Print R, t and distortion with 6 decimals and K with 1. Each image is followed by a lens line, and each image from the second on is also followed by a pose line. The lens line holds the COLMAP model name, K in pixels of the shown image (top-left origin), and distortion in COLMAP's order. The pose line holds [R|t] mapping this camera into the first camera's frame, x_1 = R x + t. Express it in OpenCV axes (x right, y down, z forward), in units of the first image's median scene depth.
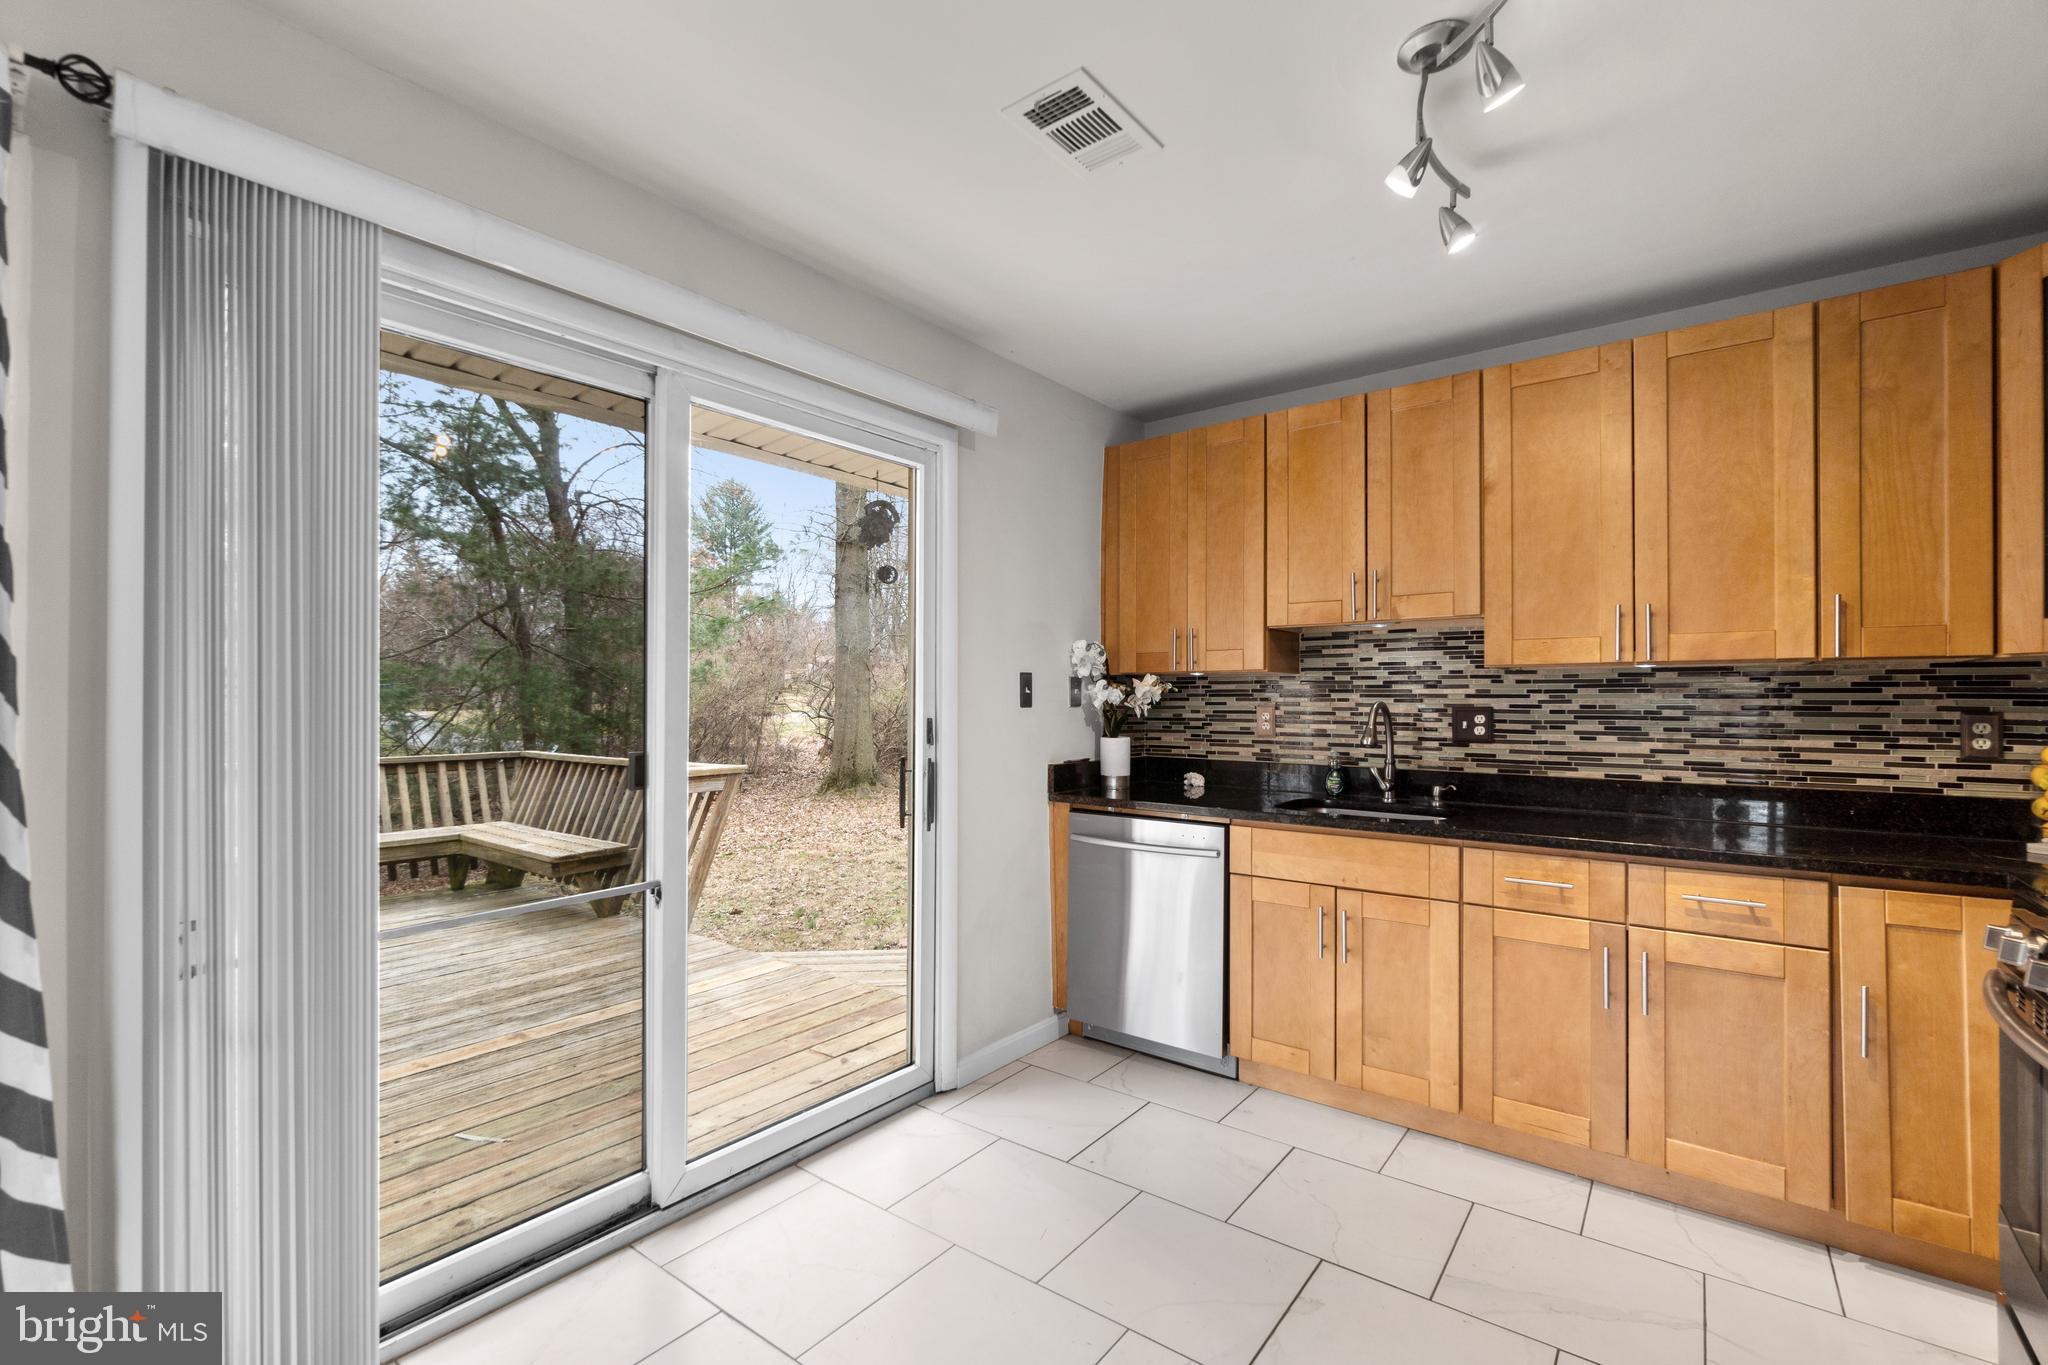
lens RADIAL K [[885.4, 0, 1028.1], [0, 885.4, 693.9], [0, 0, 1]] dist [-0.006390, 0.002246]
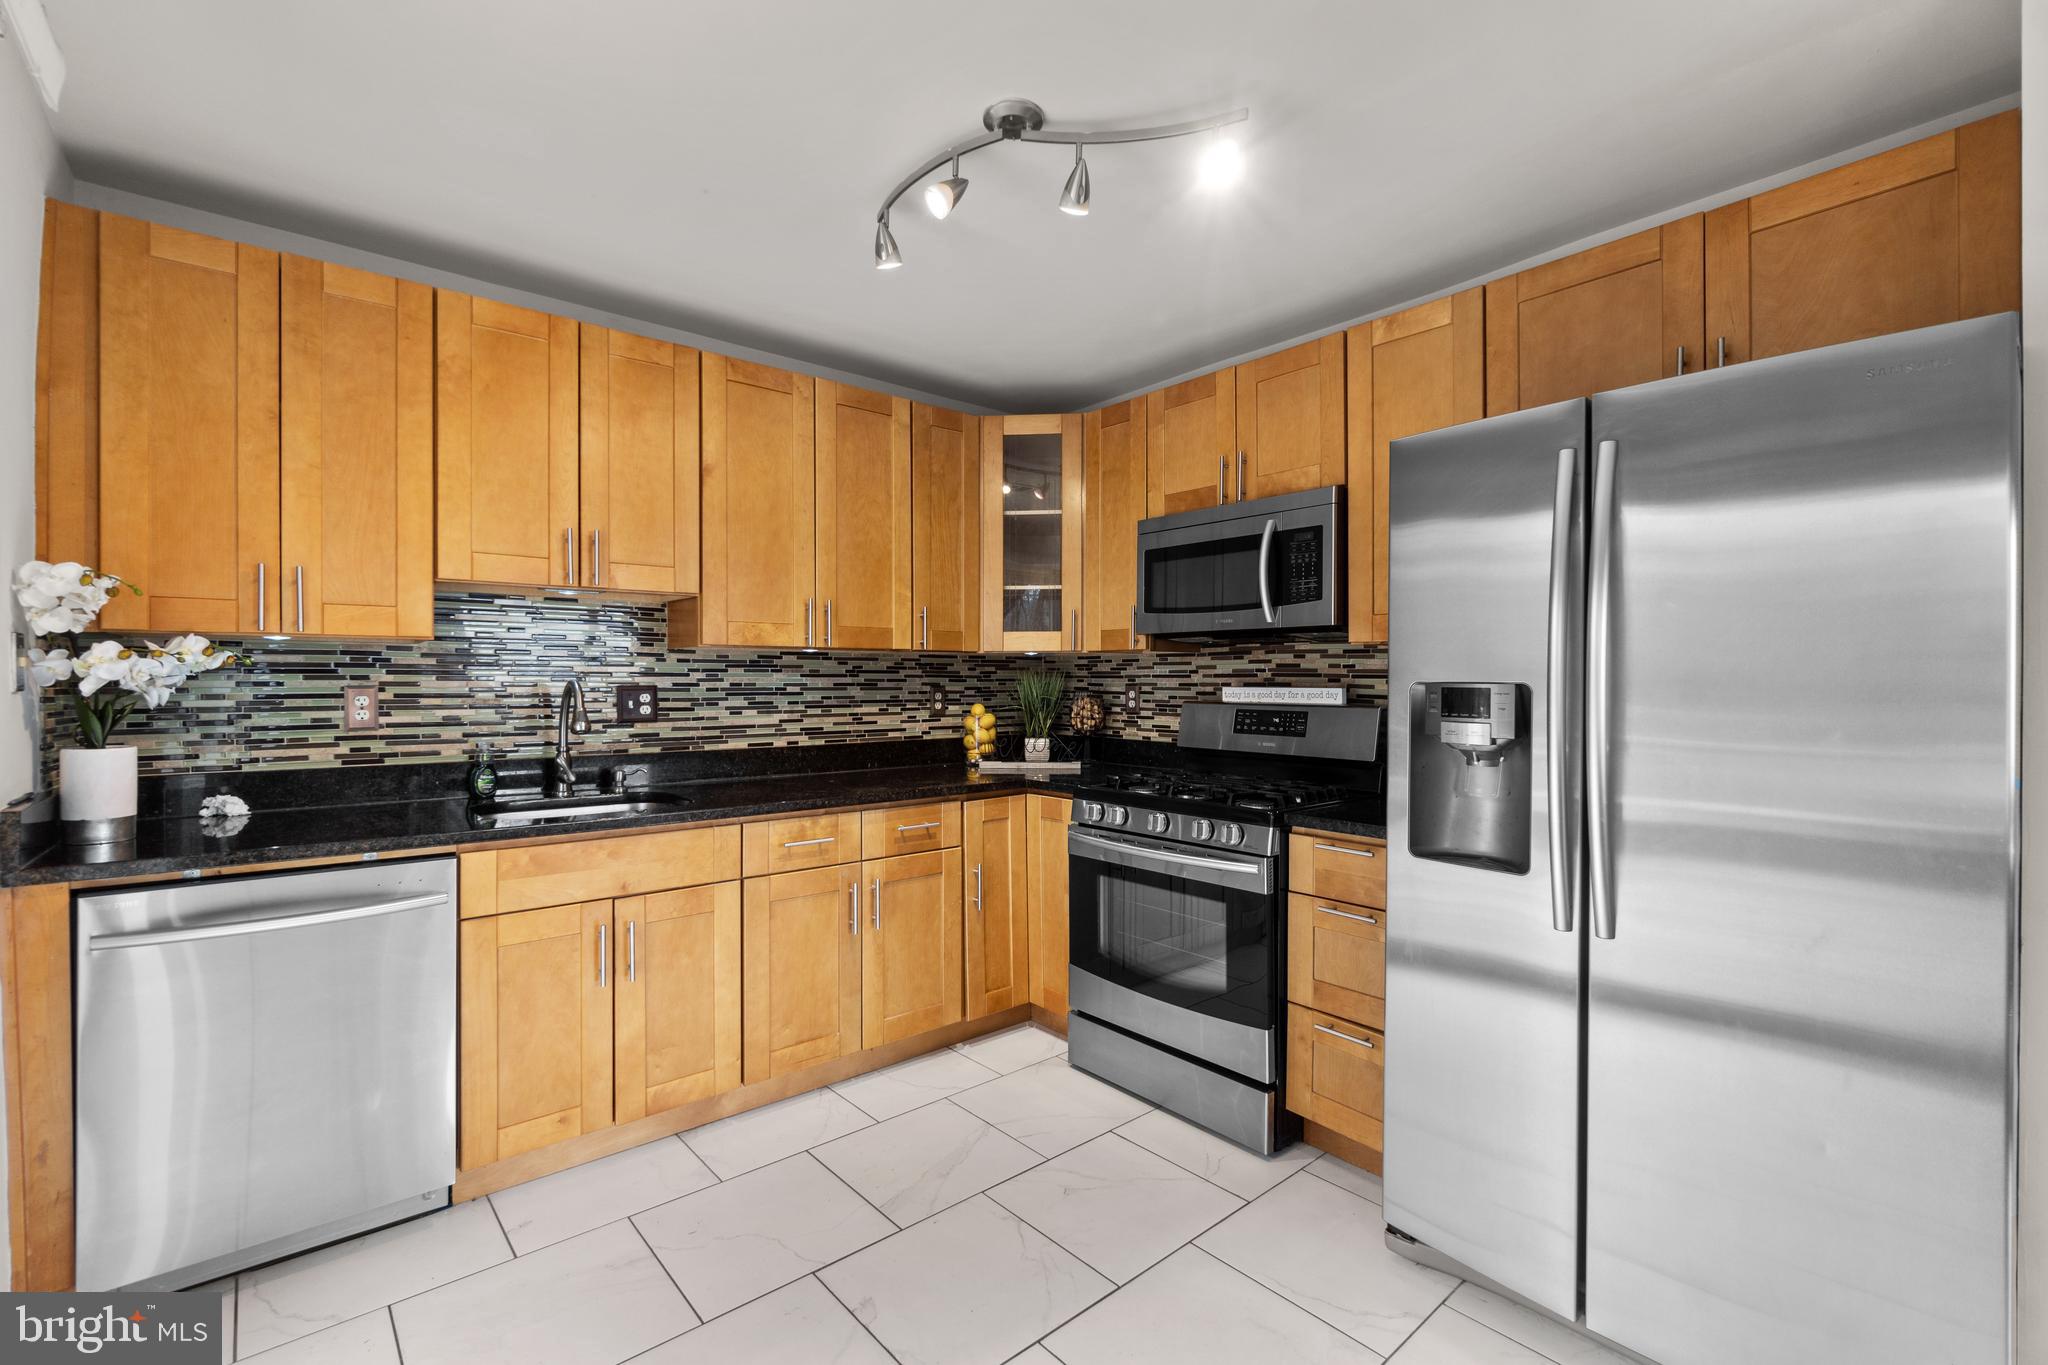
lens RADIAL K [[885.4, 0, 1019.2], [0, 885.4, 676.7], [0, 0, 1]] dist [-0.006390, 0.002246]
pose [[0.214290, 0.001717, 0.976768, -0.393876], [-0.006497, 0.999979, -0.000333, 0.002807], [-0.976748, -0.006275, 0.214297, 0.428083]]
